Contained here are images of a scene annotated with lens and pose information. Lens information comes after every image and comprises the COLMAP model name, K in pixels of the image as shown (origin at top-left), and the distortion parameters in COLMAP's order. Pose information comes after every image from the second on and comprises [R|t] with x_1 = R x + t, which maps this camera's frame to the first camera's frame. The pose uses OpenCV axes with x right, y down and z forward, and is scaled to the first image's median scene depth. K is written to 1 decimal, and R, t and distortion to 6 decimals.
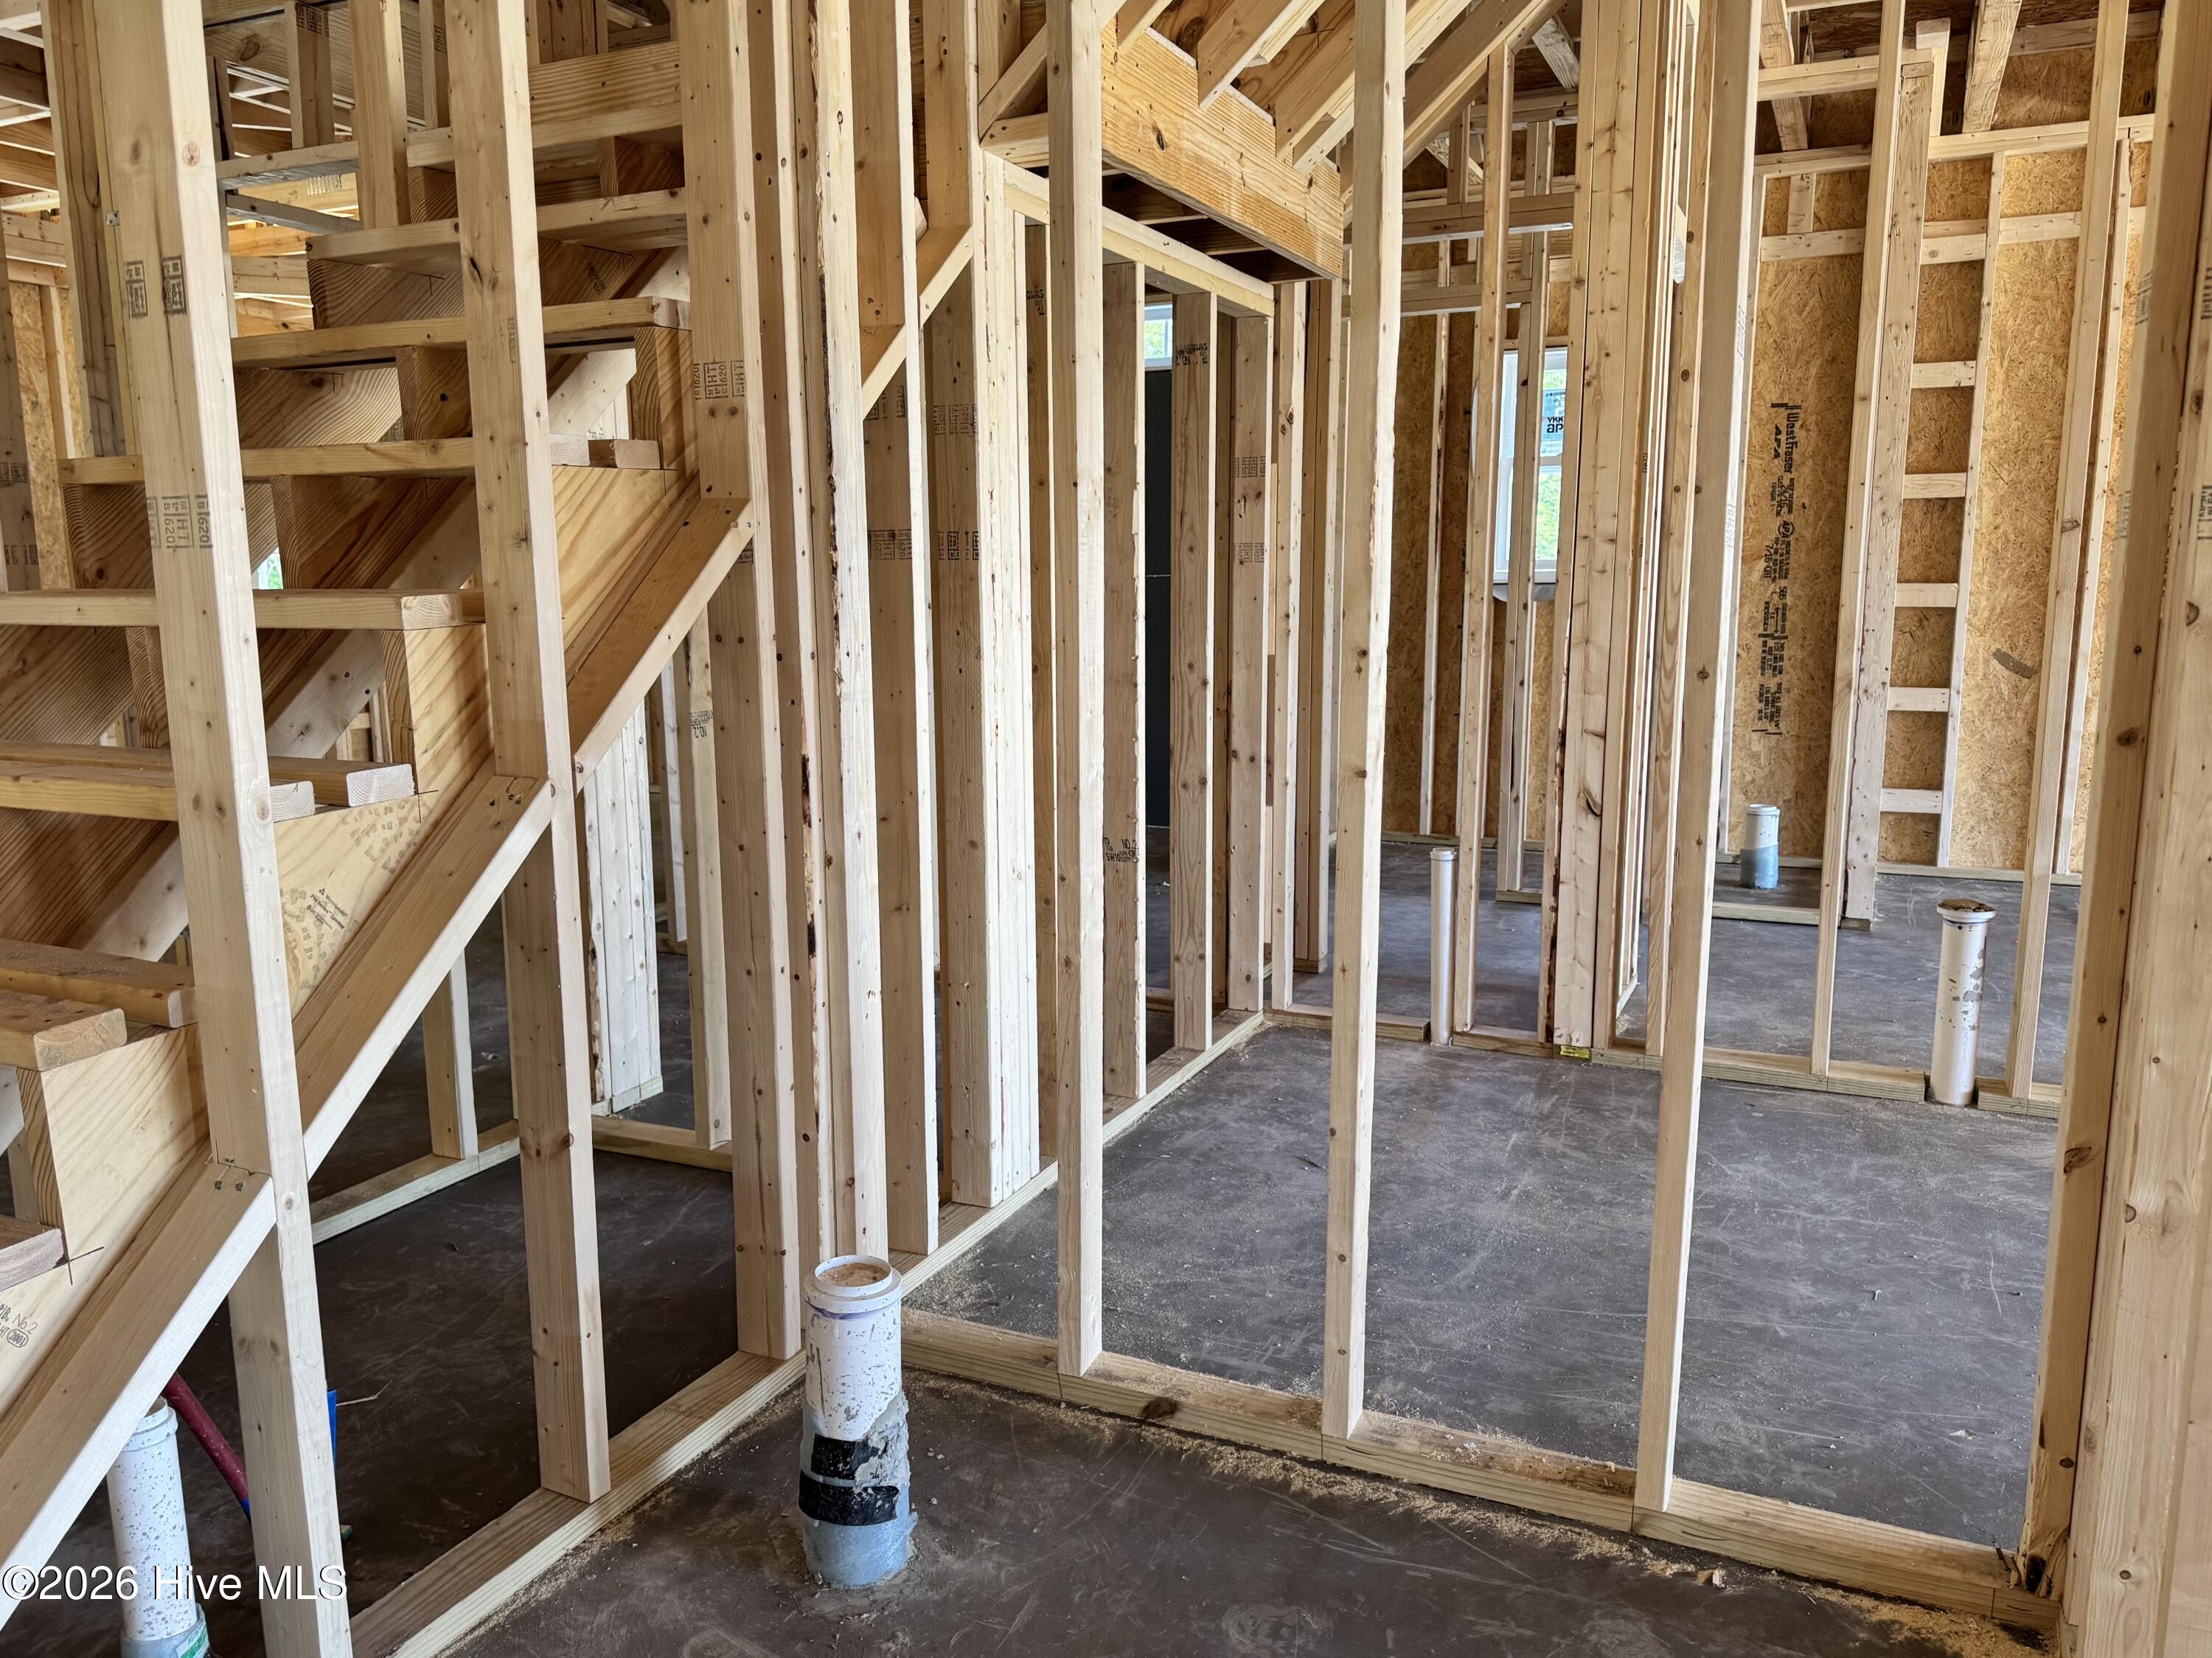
lens RADIAL K [[1589.3, 0, 1103.1], [0, 1589.3, 825.1], [0, 0, 1]] dist [0.070379, -0.080863]
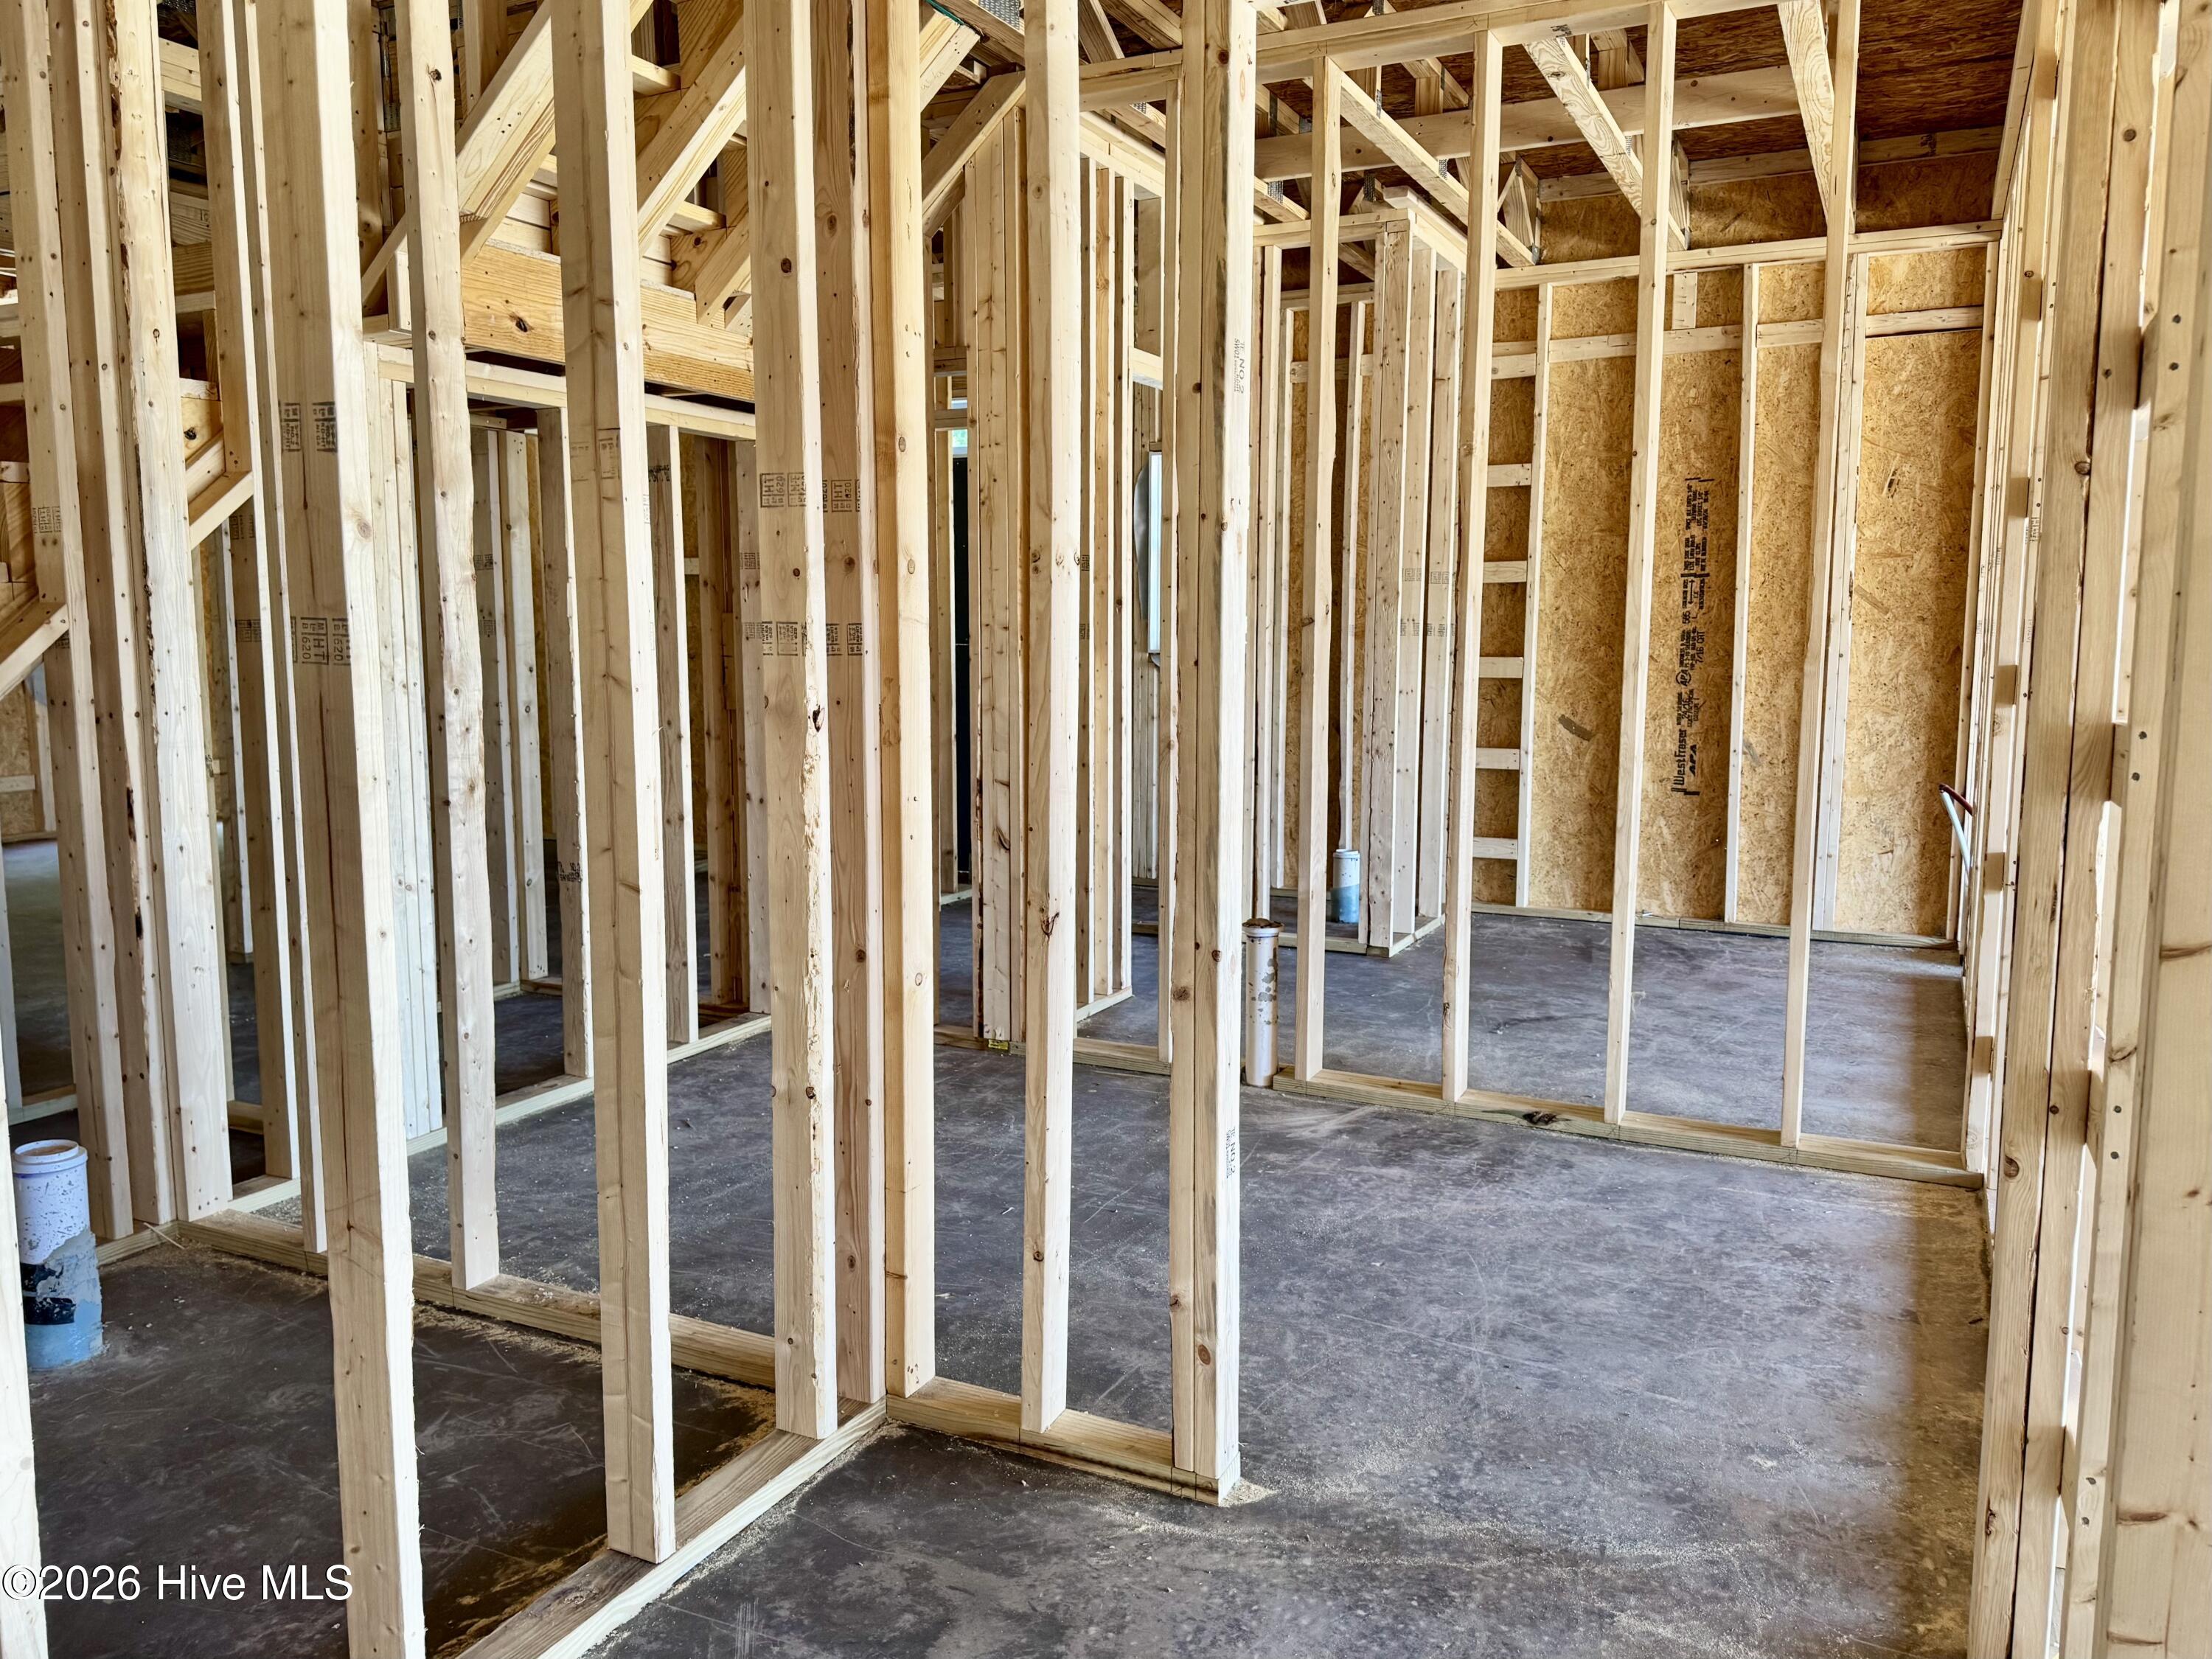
lens RADIAL K [[1589.4, 0, 1091.3], [0, 1589.4, 812.1], [0, 0, 1]] dist [0.070379, -0.080863]
pose [[0.999299, 0.007595, -0.036667, 0.411435], [-0.009177, 0.999026, -0.043165, 0.017055], [0.036303, 0.043471, 0.998395, -0.206215]]
